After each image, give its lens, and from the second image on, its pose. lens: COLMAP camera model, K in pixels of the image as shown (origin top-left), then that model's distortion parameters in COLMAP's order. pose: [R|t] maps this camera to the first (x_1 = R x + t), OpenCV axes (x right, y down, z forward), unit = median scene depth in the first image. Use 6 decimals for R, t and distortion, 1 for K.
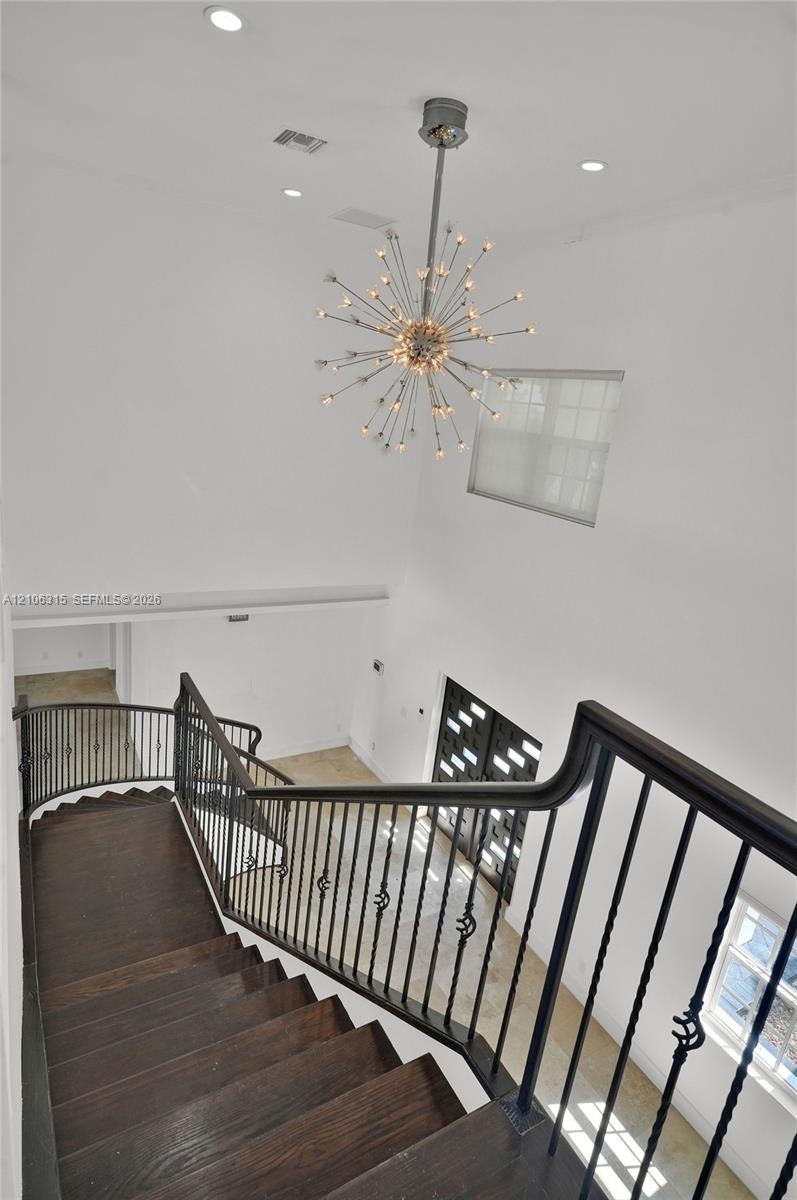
lens RADIAL K [[673.3, 0, 398.5], [0, 673.3, 600.0], [0, 0, 1]] dist [-0.002328, 0.013448]
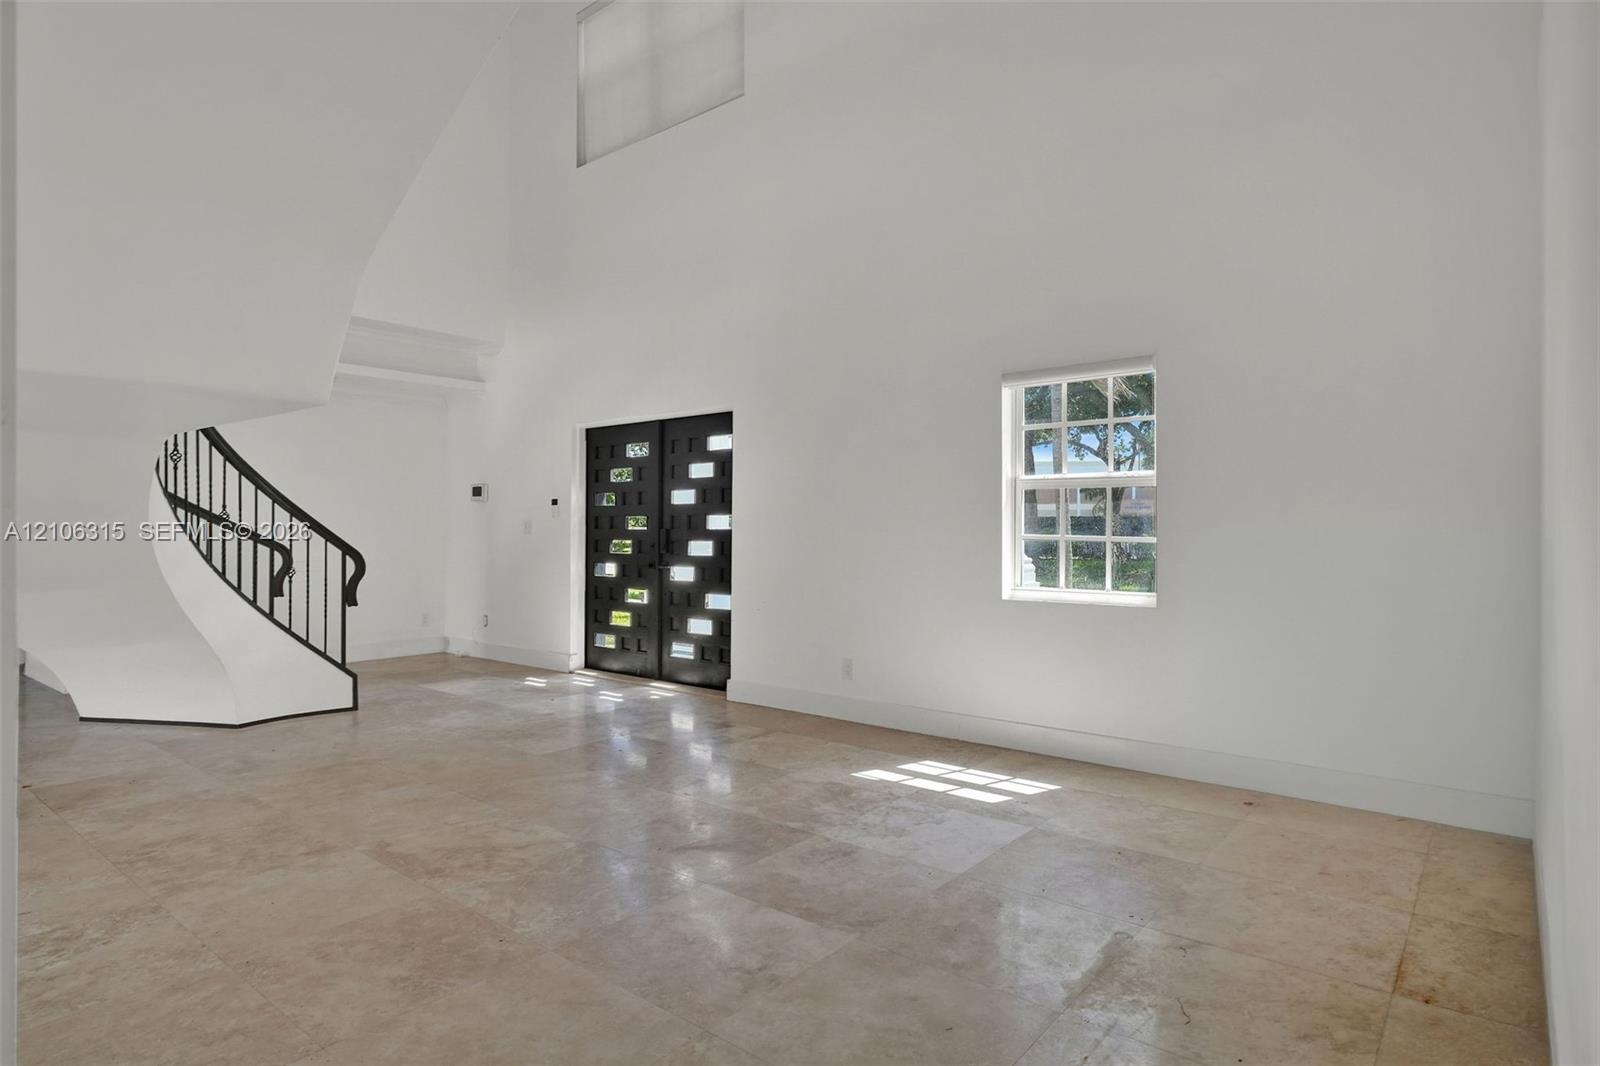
lens RADIAL K [[897.7, 0, 800.0], [0, 897.7, 533.0], [0, 0, 1]] dist [-0.002328, 0.013448]
pose [[0.929452, -0.113686, 0.350990, -0.062708], [0.201213, 0.953602, -0.223957, 0.488710], [-0.309244, 0.278781, 0.909202, 0.116616]]
